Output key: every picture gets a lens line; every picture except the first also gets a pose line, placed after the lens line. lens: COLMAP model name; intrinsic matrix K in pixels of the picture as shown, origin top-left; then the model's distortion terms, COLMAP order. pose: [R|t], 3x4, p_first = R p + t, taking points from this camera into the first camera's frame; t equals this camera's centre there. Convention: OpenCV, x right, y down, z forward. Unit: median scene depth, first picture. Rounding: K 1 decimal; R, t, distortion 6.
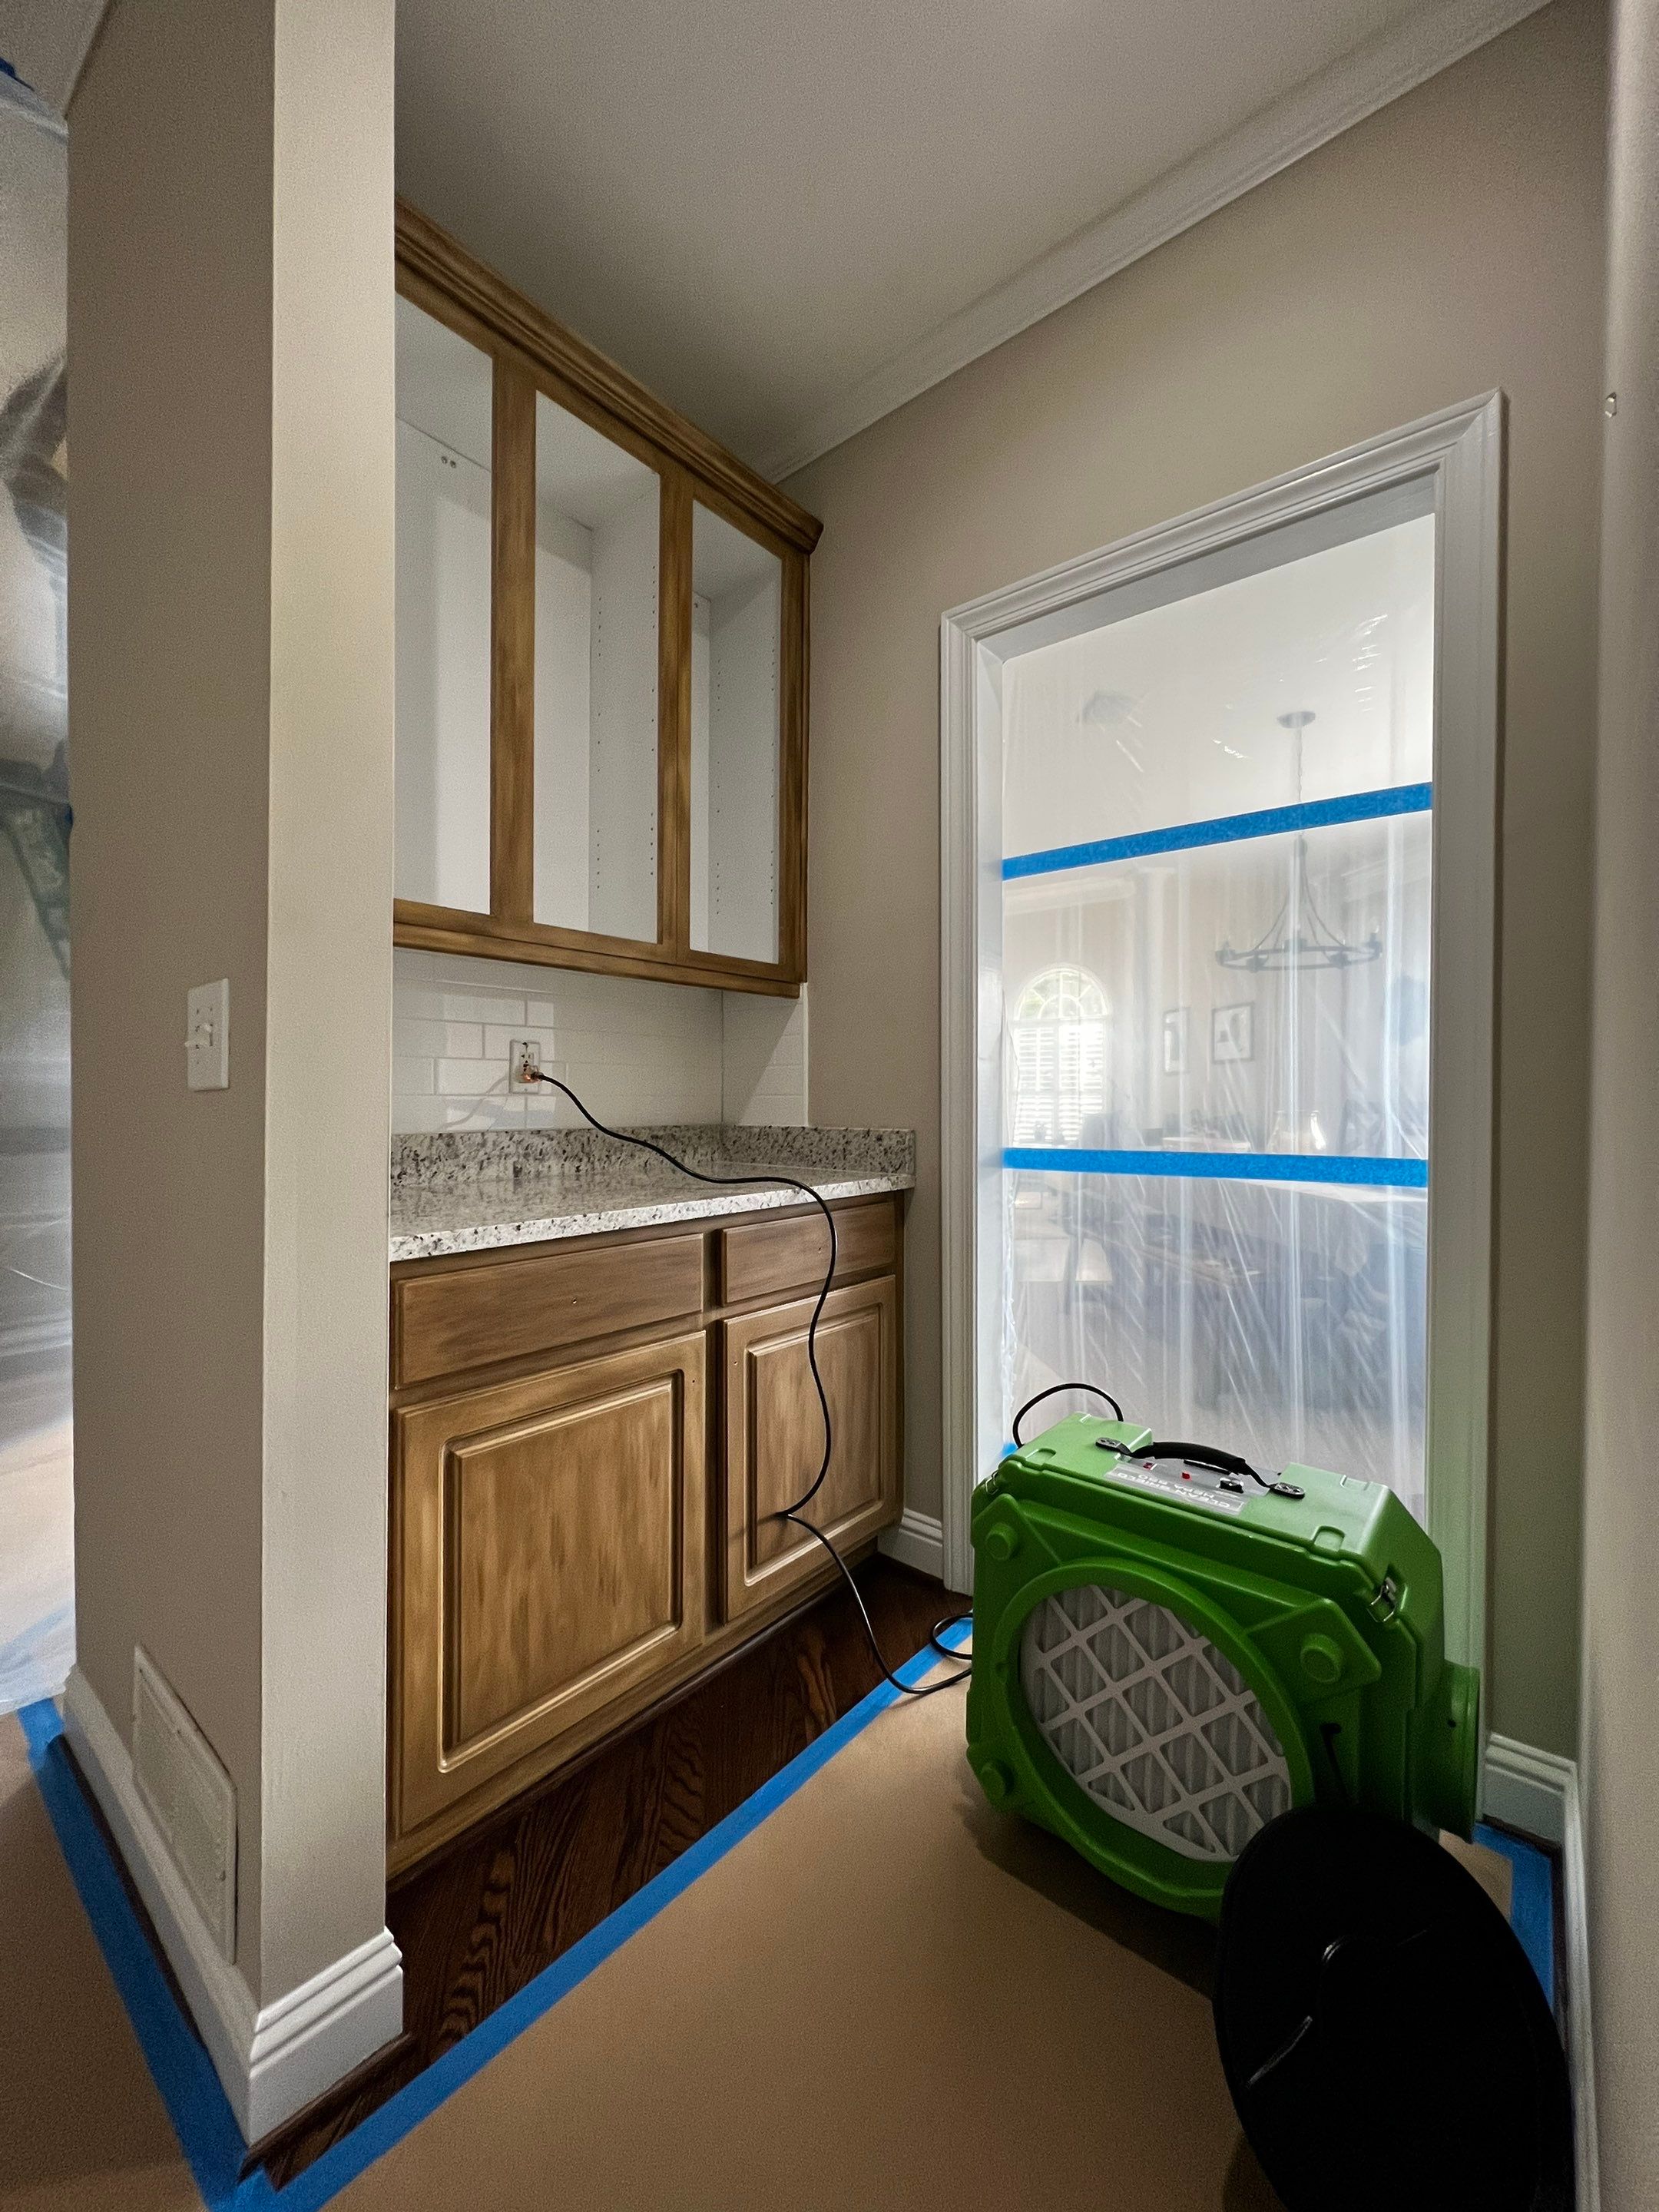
lens RADIAL K [[884.3, 0, 829.5], [0, 884.3, 1106.0], [0, 0, 1]] dist [-0.000281, 0.000161]
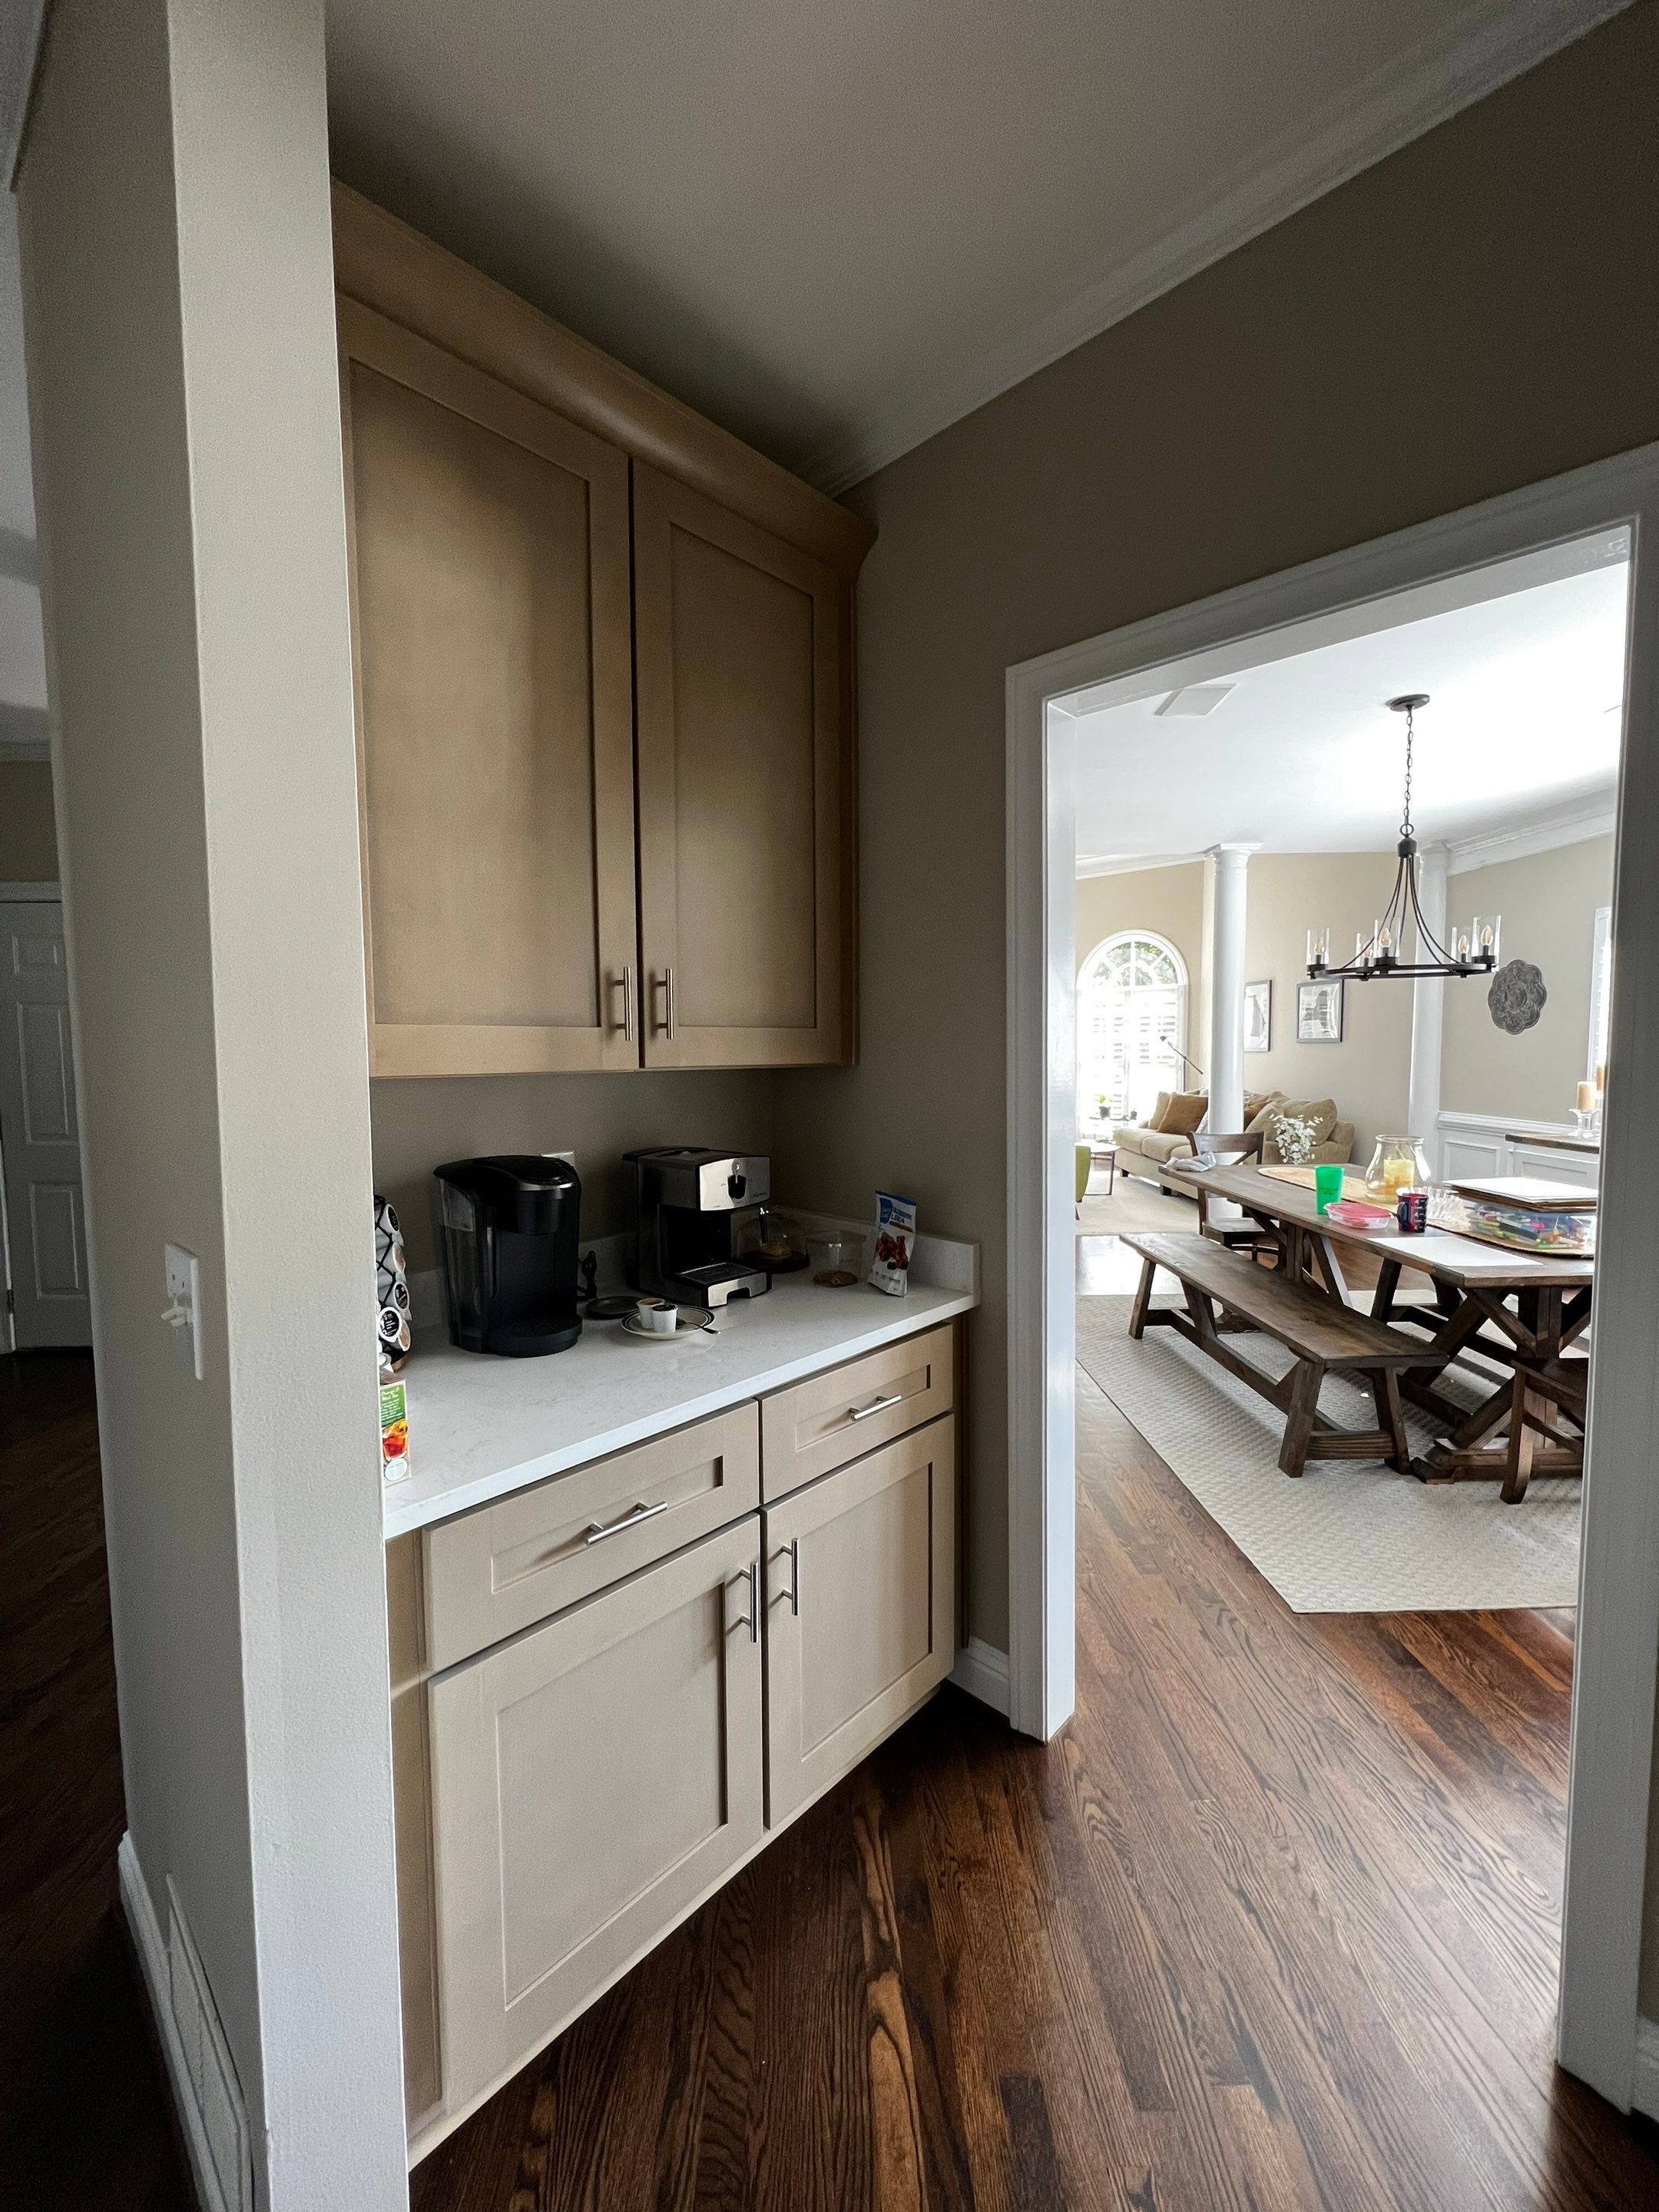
lens RADIAL K [[884.3, 0, 829.5], [0, 884.3, 1106.0], [0, 0, 1]] dist [-0.000281, 0.000161]
pose [[0.997544, -0.006012, -0.069779, 0.008829], [0.010234, 0.998127, 0.060315, -0.223448], [0.069285, -0.060881, 0.995737, 0.113310]]
